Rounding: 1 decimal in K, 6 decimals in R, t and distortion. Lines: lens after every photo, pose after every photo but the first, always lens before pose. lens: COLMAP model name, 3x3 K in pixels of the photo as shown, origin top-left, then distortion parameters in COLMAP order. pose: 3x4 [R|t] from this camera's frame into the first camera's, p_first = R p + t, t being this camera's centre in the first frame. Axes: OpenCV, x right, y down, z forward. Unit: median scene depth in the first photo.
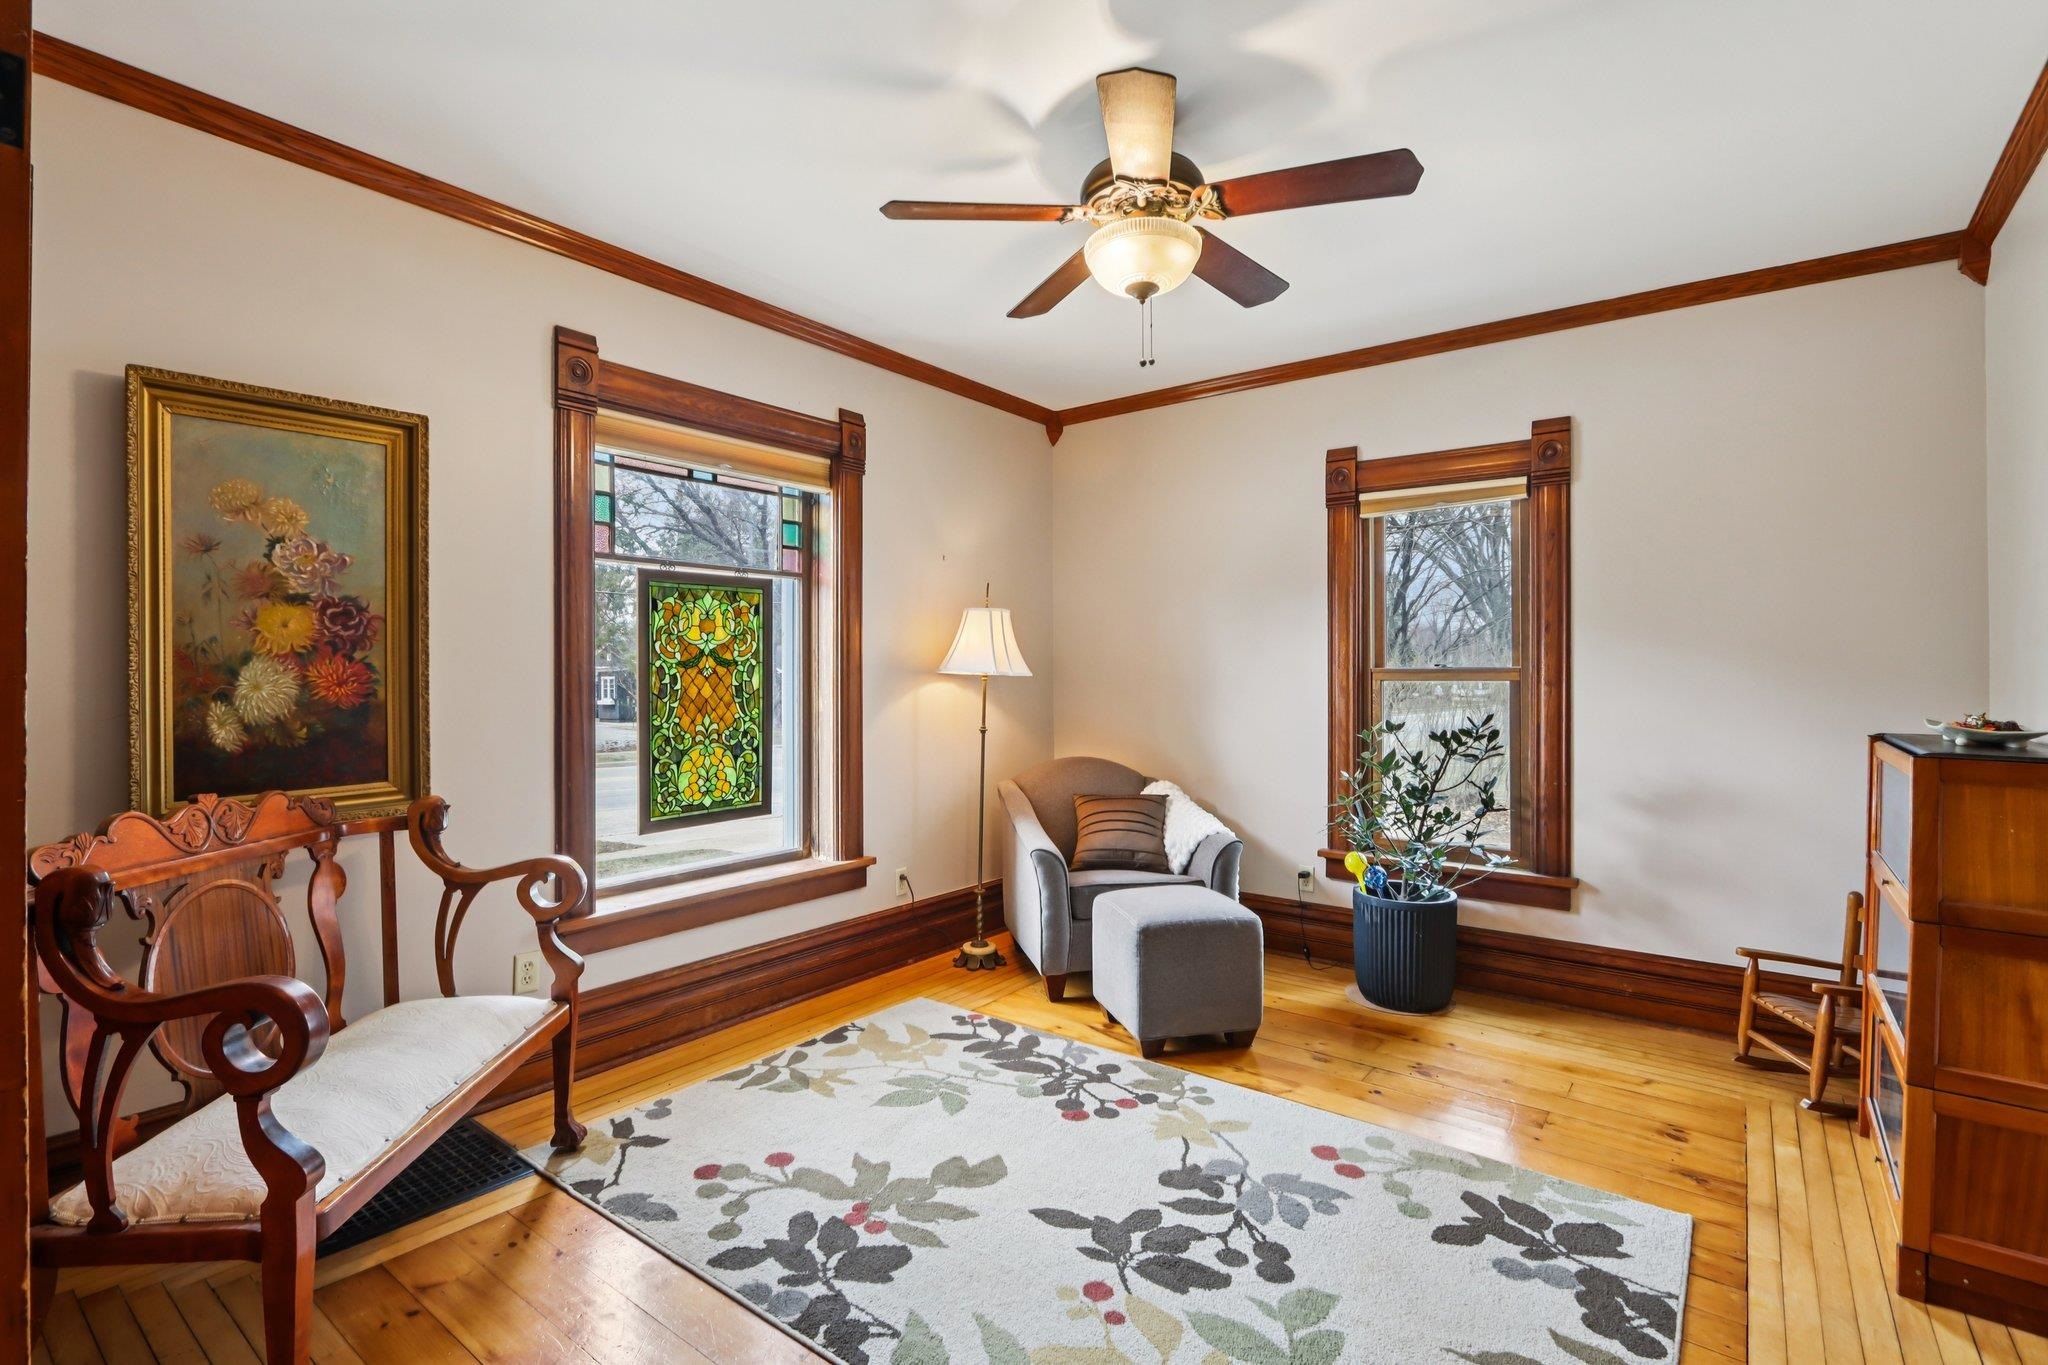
lens RADIAL K [[947.5, 0, 1024.2], [0, 947.5, 677.7], [0, 0, 1]] dist [-0.014862, -0.000047]
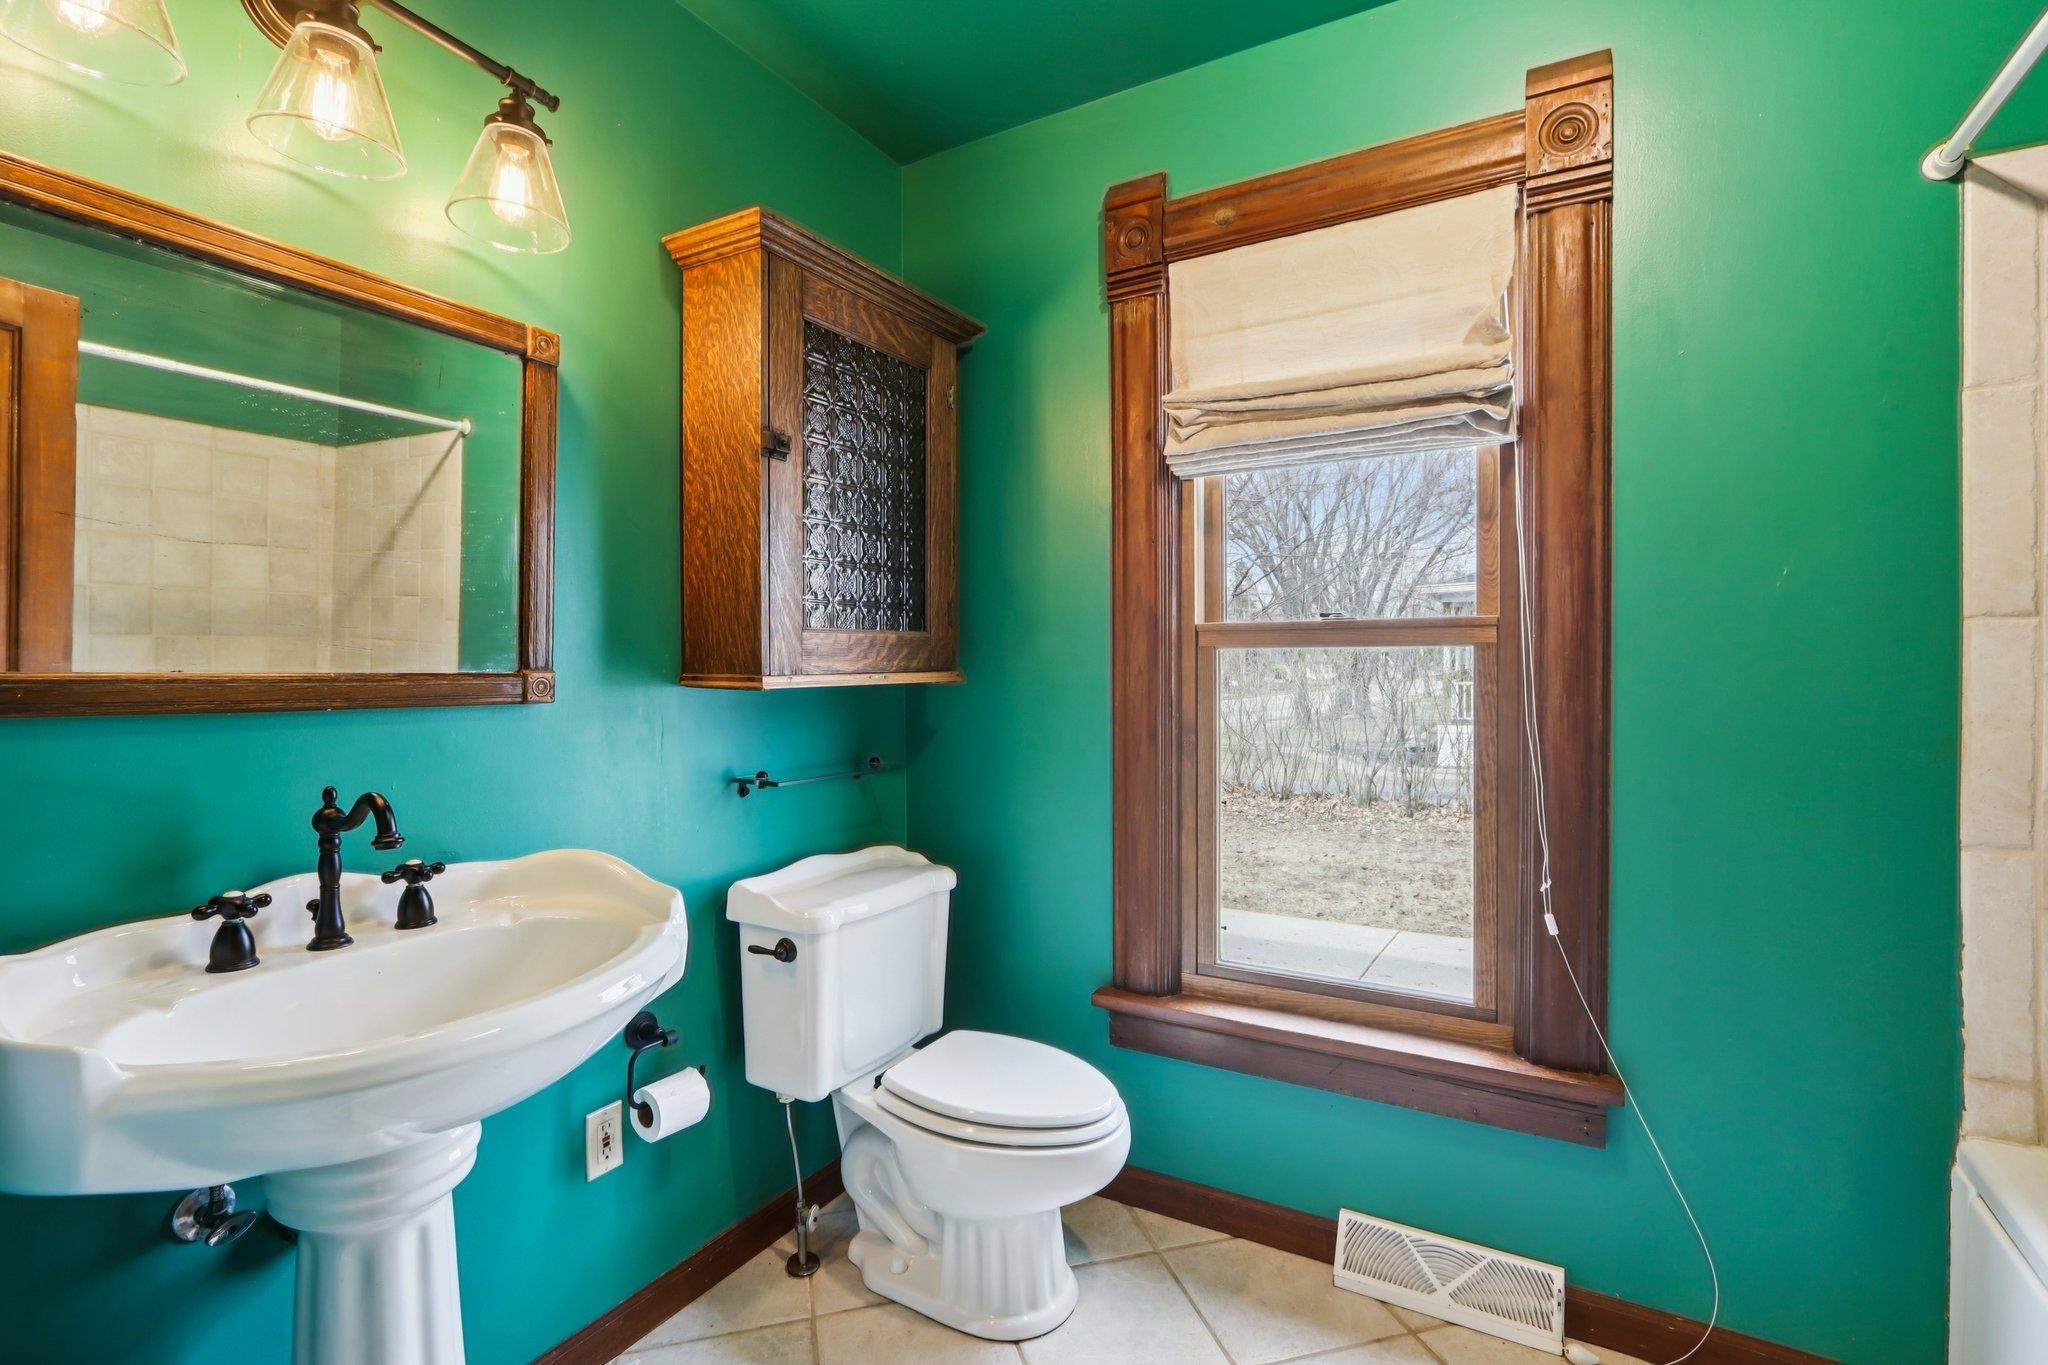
lens RADIAL K [[947.5, 0, 1024.2], [0, 947.5, 677.7], [0, 0, 1]] dist [-0.014862, -0.000047]
pose [[0.992223, -0.004874, 0.124374, 0.286750], [0.004660, 0.999987, 0.002014, 0.020123], [-0.124382, -0.001419, 0.992233, 0.686500]]
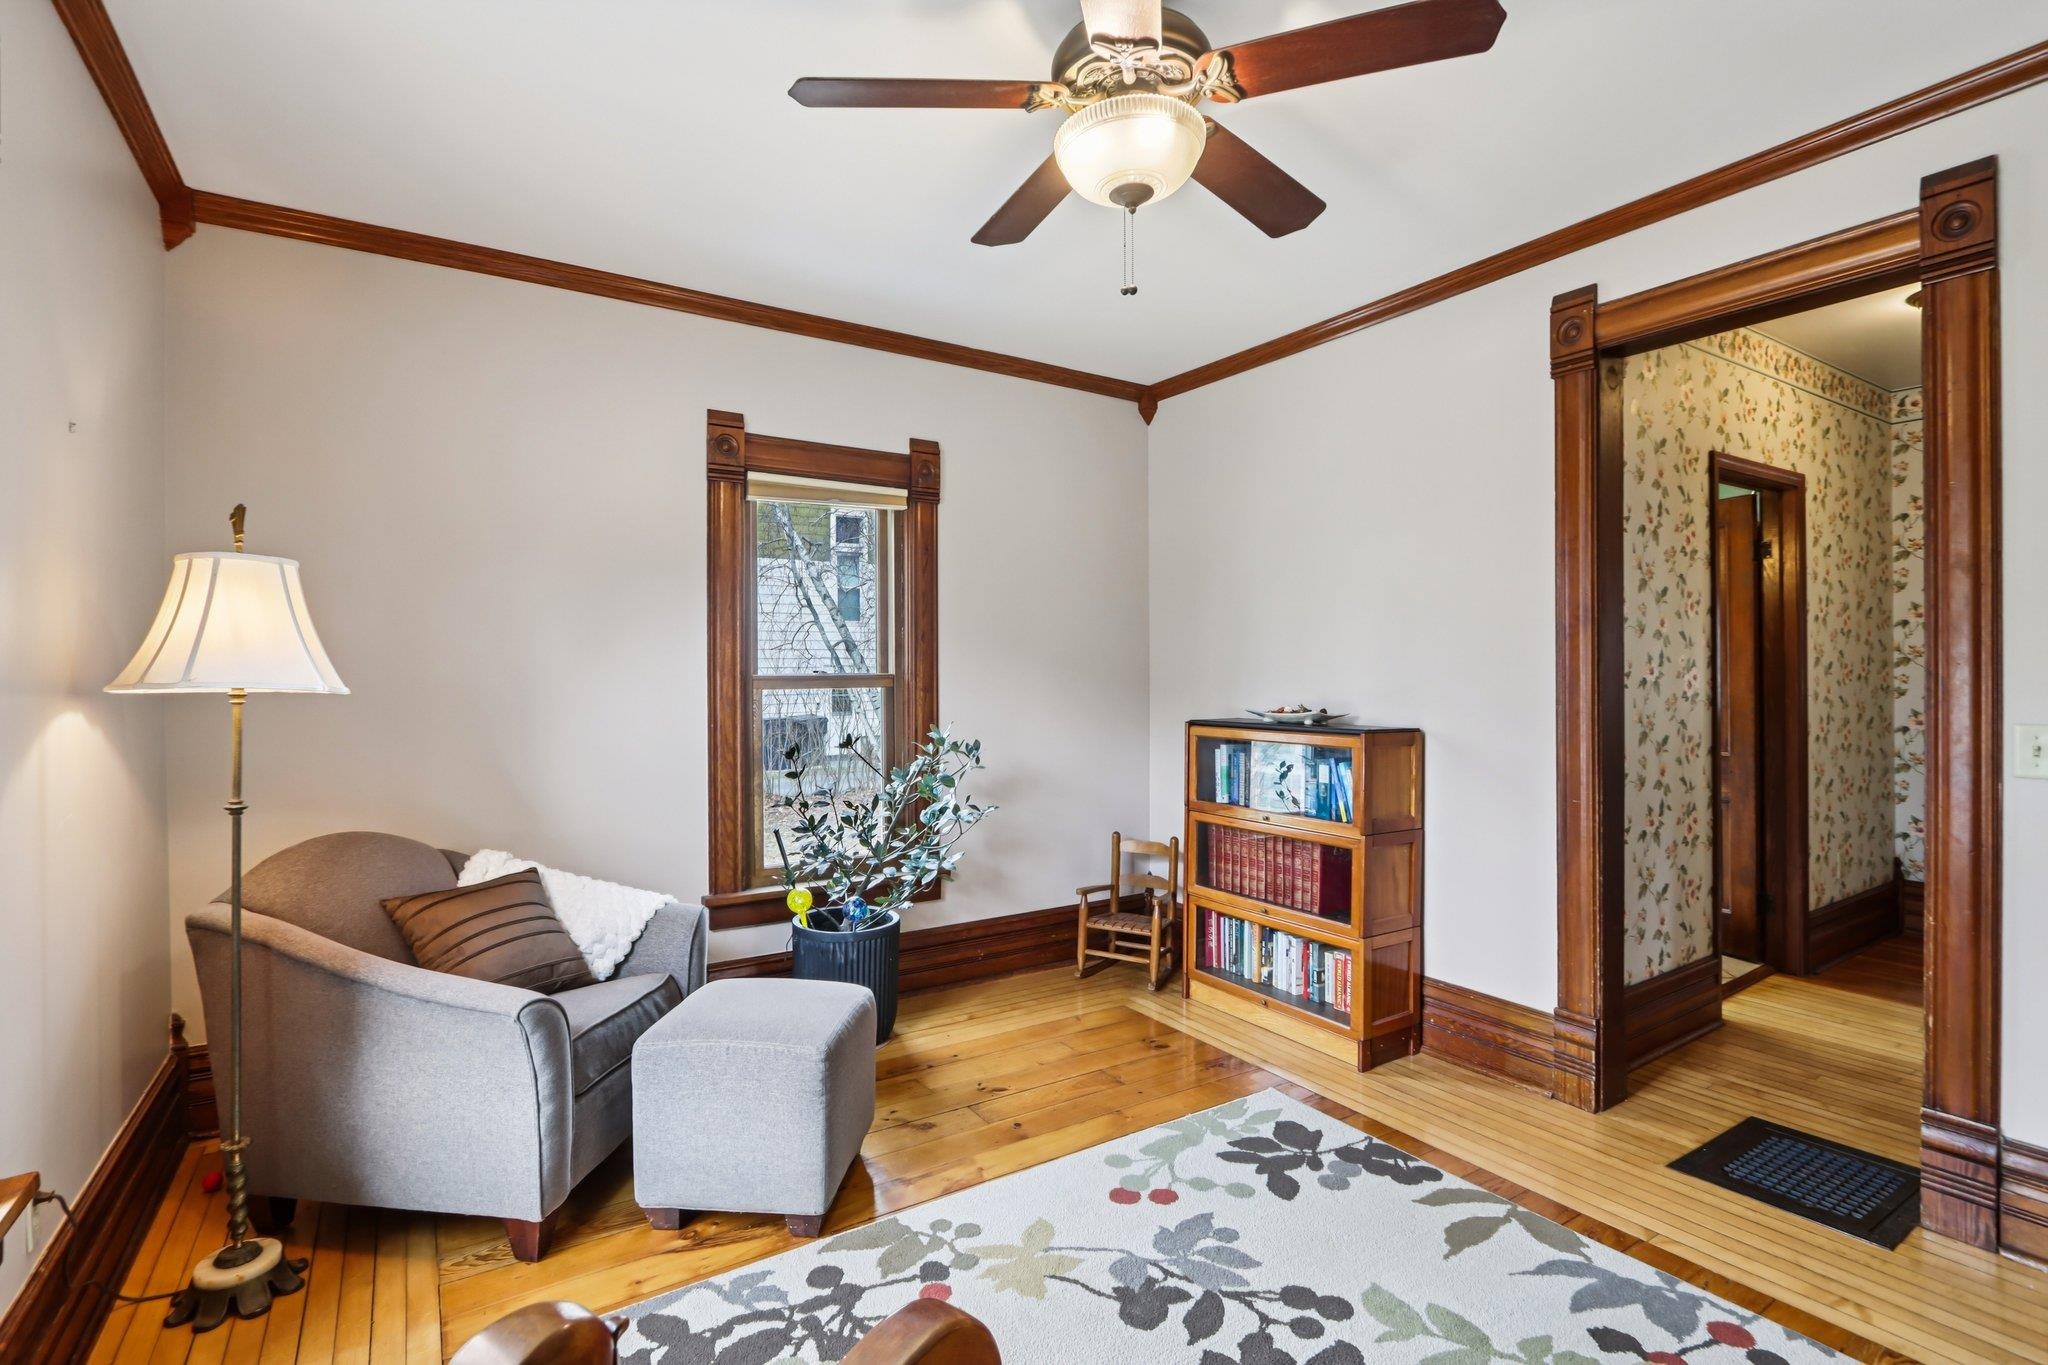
lens RADIAL K [[947.5, 0, 1024.2], [0, 947.5, 677.7], [0, 0, 1]] dist [-0.014862, -0.000047]
pose [[0.336894, -0.008944, 0.941500, -0.475654], [0.005670, 0.999956, 0.007470, -0.016578], [-0.941526, 0.002822, 0.336929, 0.620759]]
